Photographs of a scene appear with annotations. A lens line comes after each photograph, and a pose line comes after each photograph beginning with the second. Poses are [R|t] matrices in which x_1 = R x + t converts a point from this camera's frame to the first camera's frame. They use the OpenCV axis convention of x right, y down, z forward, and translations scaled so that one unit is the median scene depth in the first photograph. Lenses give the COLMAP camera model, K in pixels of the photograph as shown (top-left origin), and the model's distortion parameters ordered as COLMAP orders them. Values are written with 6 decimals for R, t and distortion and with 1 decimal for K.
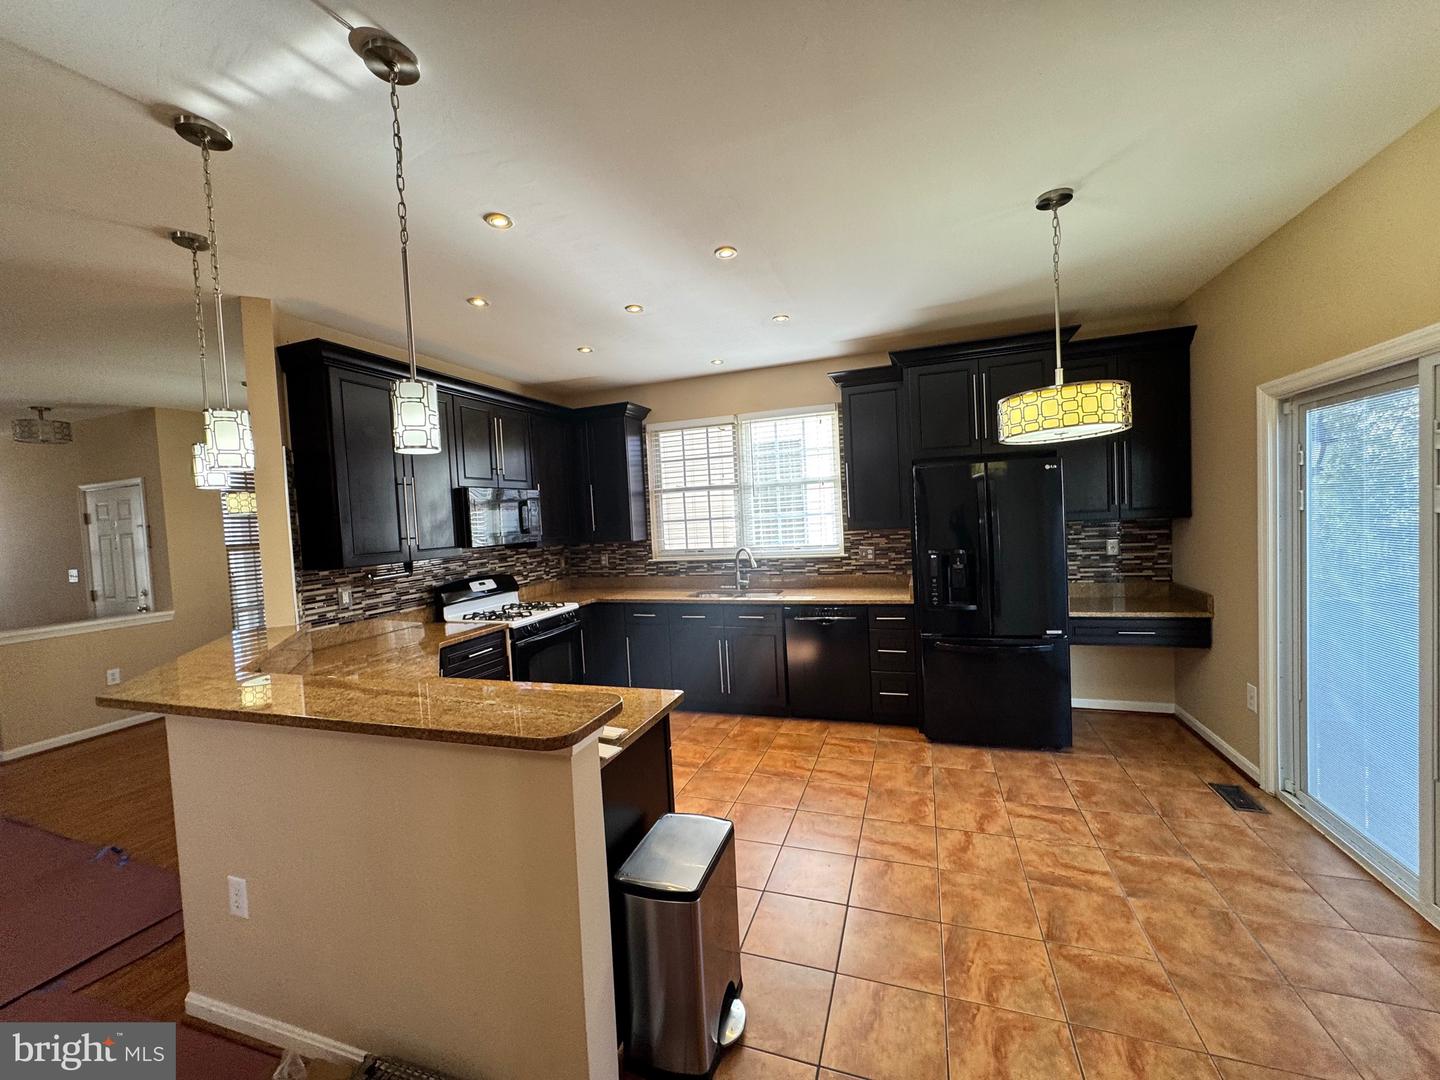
lens RADIAL K [[572.7, 0, 720.0], [0, 572.7, 540.0], [0, 0, 1]] dist [-0.002600, -0.000271]
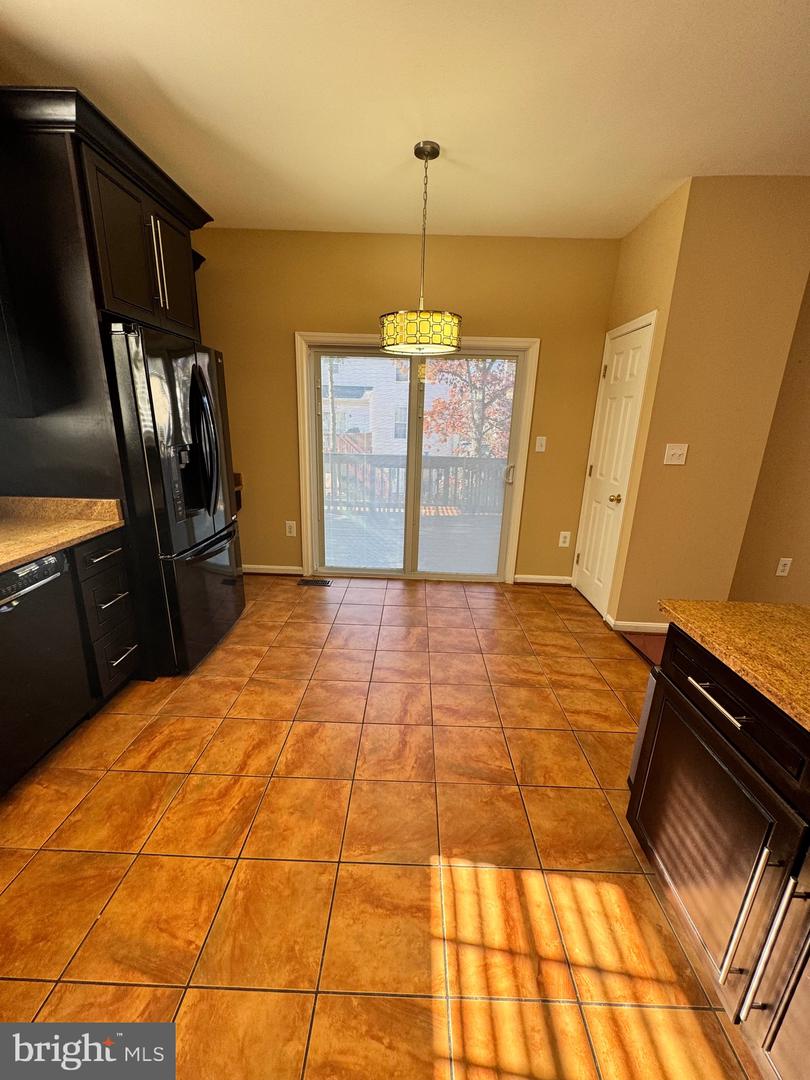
lens RADIAL K [[429.5, 0, 405.0], [0, 429.5, 540.0], [0, 0, 1]] dist [-0.002600, -0.000271]
pose [[-0.302417, -0.219519, 0.927554, -0.267709], [0.036481, 0.969740, 0.241397, 0.011420], [-0.952477, 0.106841, -0.285257, 0.795900]]
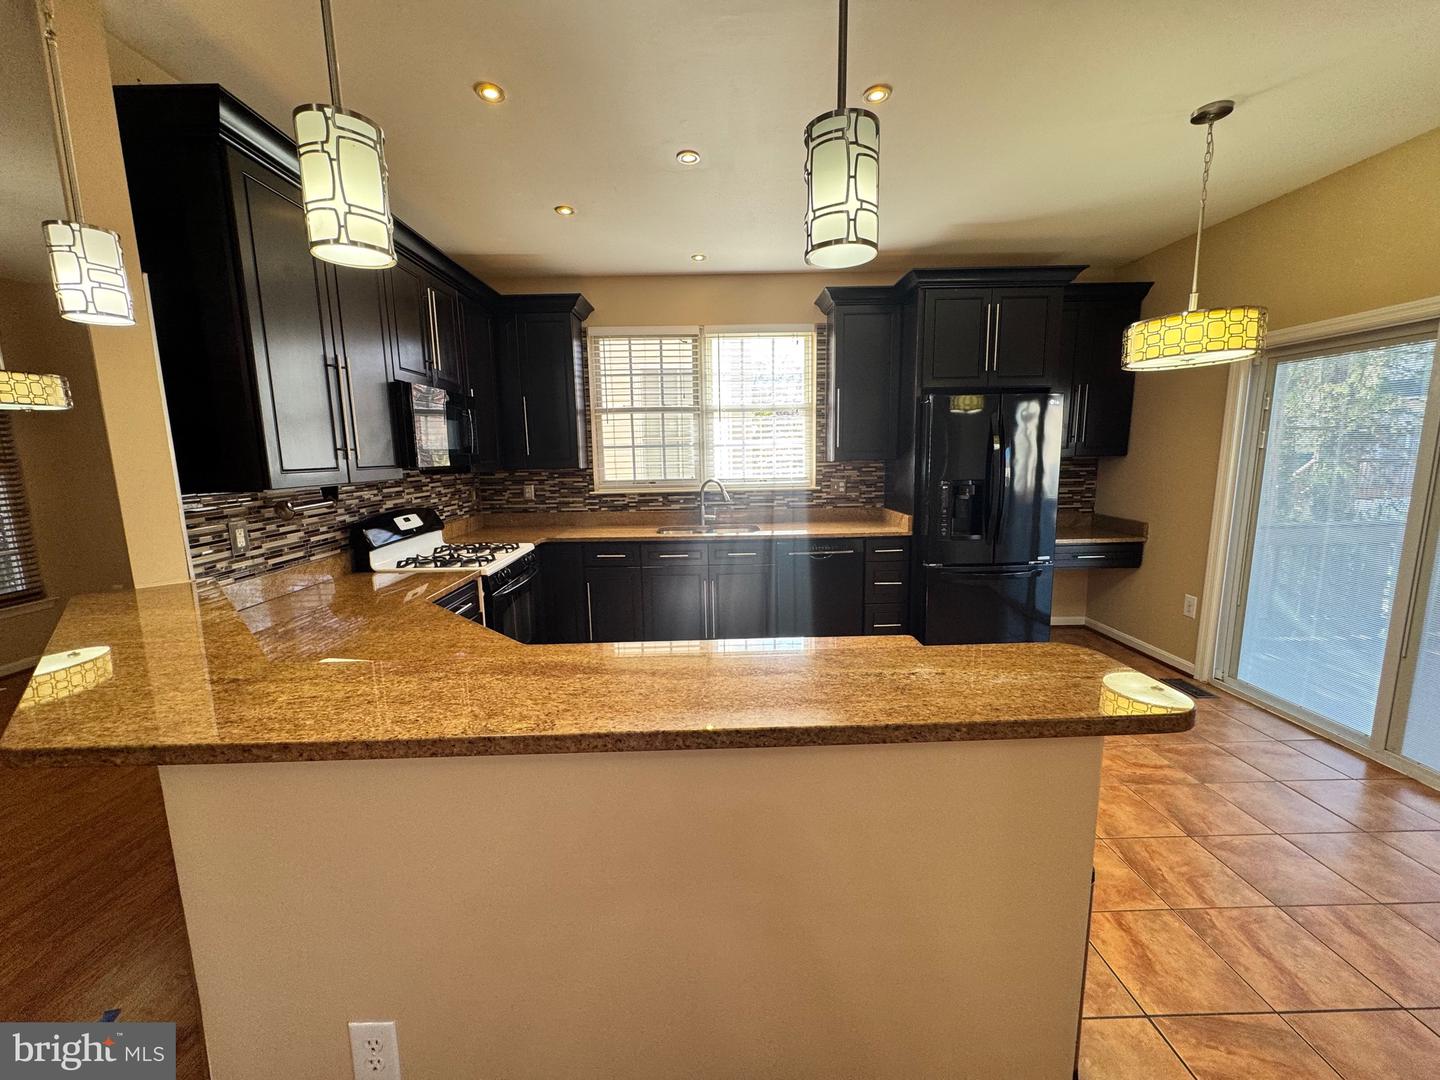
lens RADIAL K [[572.7, 0, 720.0], [0, 572.7, 540.0], [0, 0, 1]] dist [-0.002600, -0.000271]
pose [[0.937527, -0.019711, 0.347353, -0.316751], [-0.014704, 0.995257, 0.096164, 0.027631], [-0.347601, -0.095263, 0.932791, 0.179675]]
